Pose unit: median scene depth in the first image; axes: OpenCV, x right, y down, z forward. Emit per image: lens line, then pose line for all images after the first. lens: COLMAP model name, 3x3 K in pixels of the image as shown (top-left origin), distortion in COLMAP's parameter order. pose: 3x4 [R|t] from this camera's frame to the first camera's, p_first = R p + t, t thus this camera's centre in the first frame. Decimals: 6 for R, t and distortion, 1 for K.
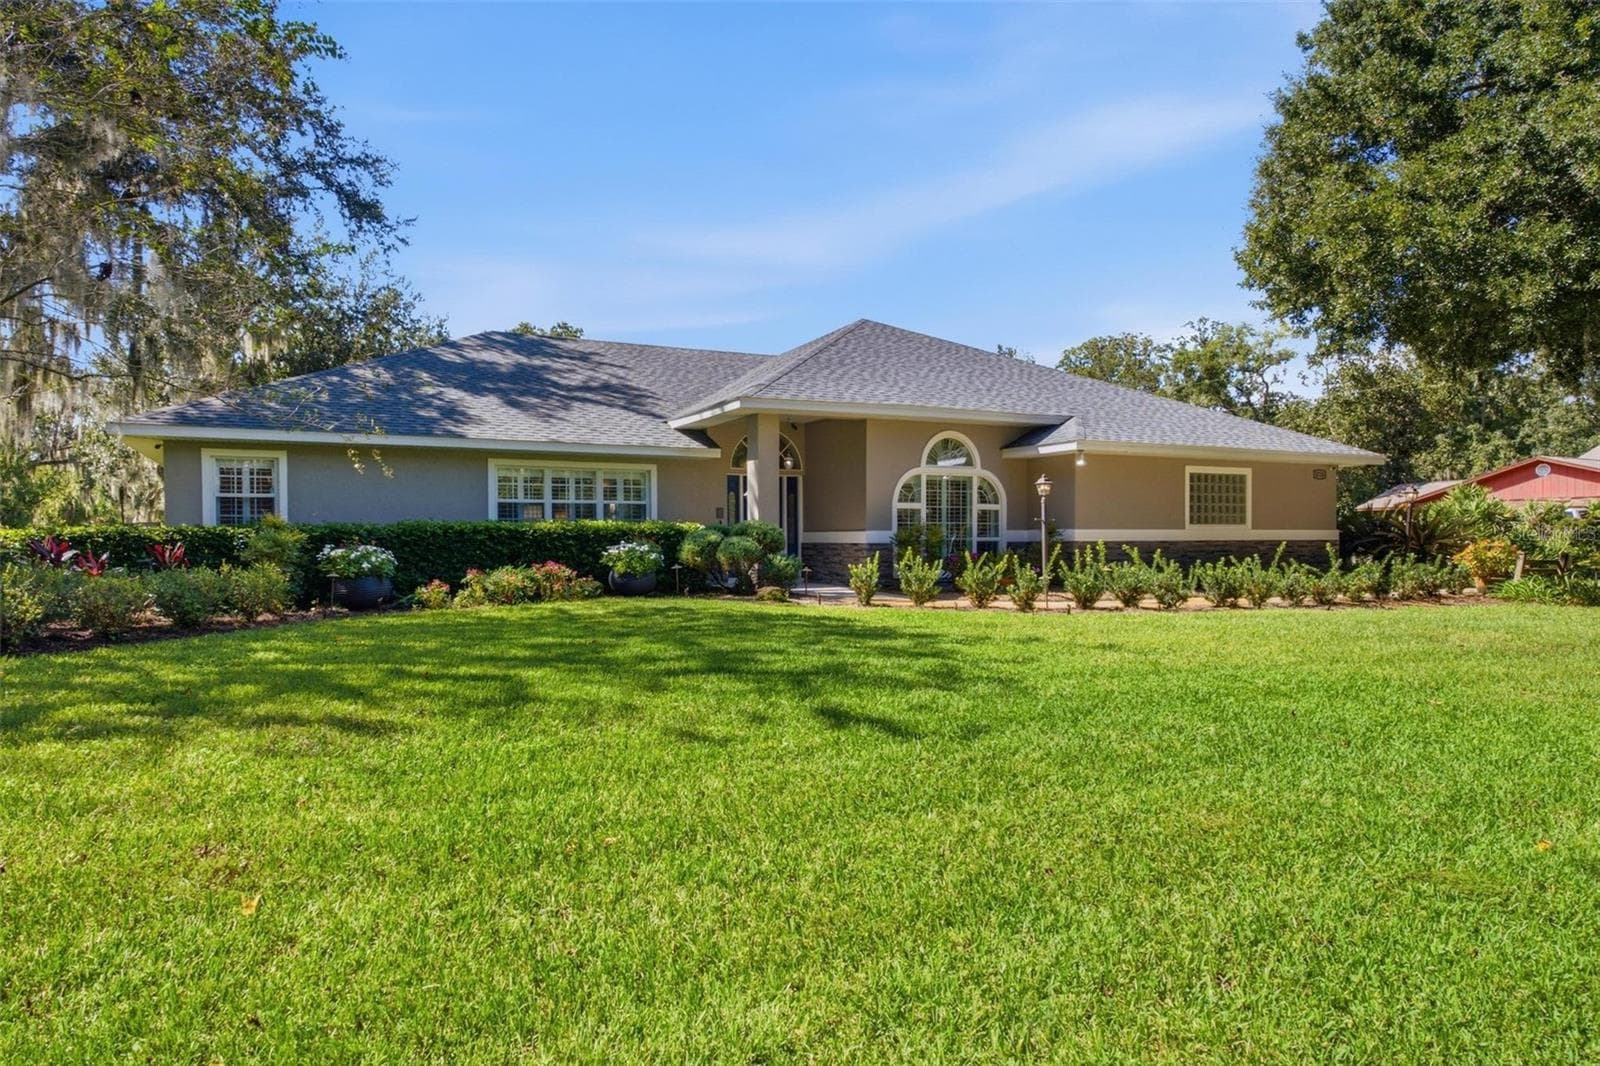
lens RADIAL K [[1128.6, 0, 819.4], [0, 1128.6, 542.5], [0, 0, 1]] dist [0.033806, 0.006014]
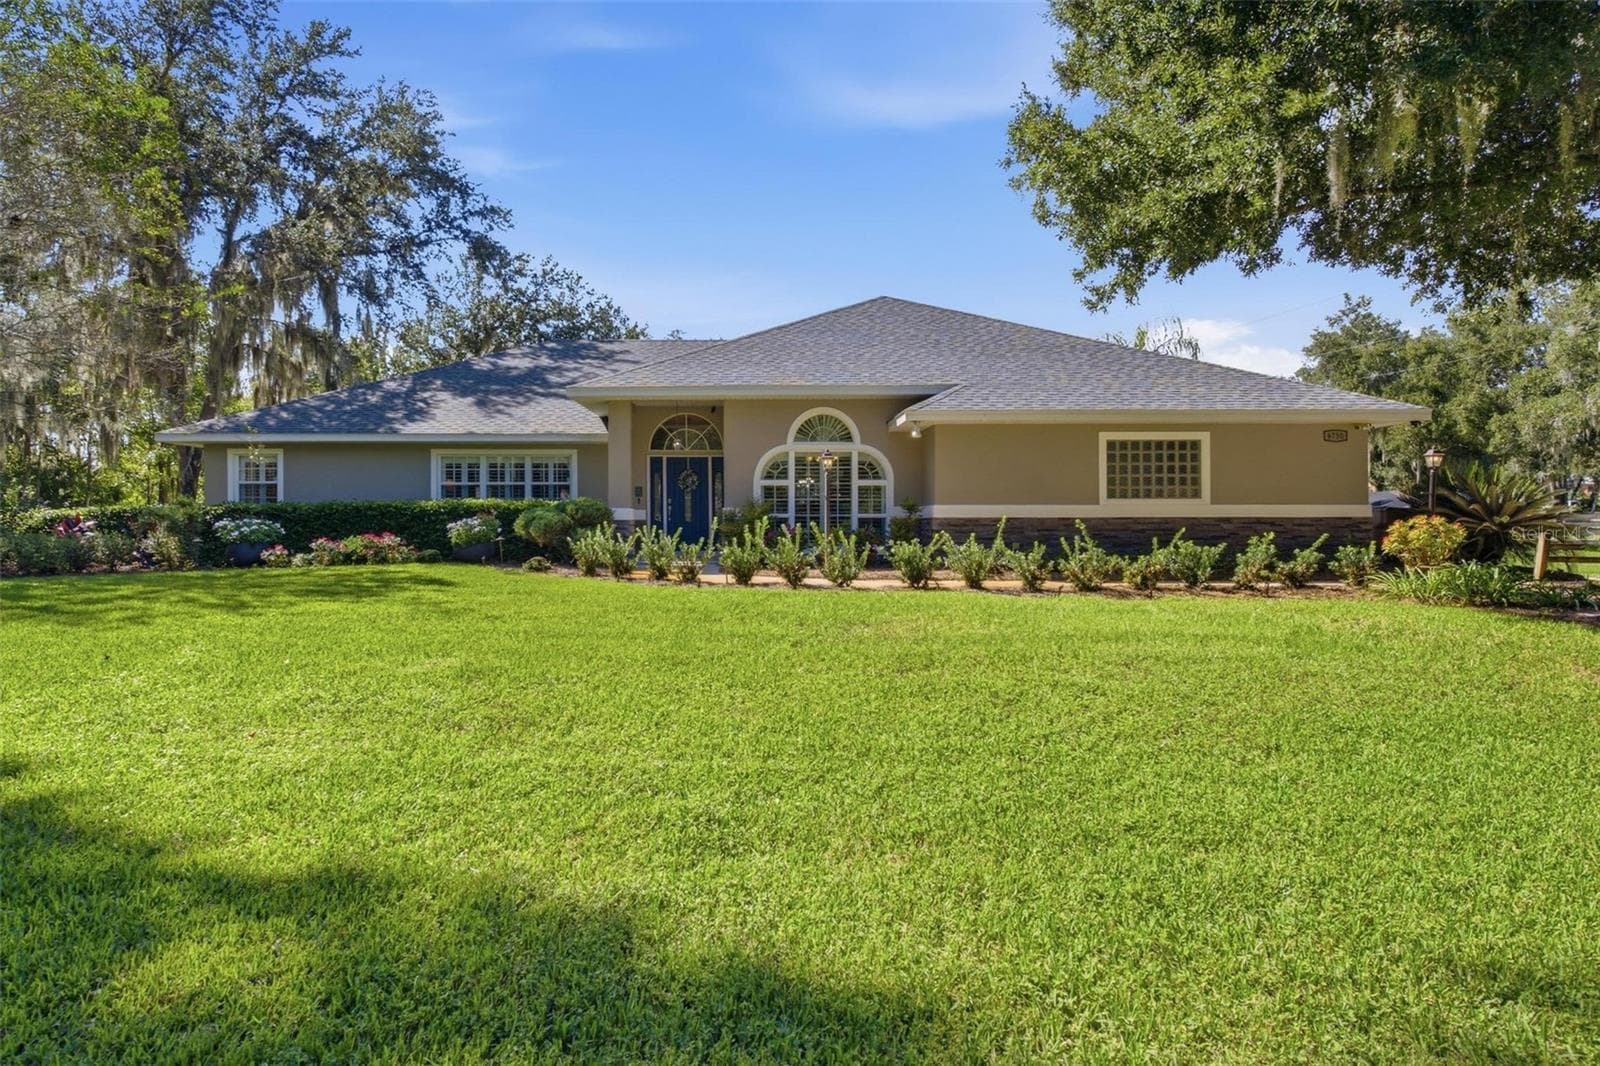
lens RADIAL K [[1128.6, 0, 819.4], [0, 1128.6, 542.5], [0, 0, 1]] dist [0.033806, 0.006014]
pose [[0.866230, 0.011115, -0.499522, 0.618422], [-0.002487, 0.999836, 0.017935, 0.003161], [0.499639, -0.014294, 0.866116, 0.130860]]
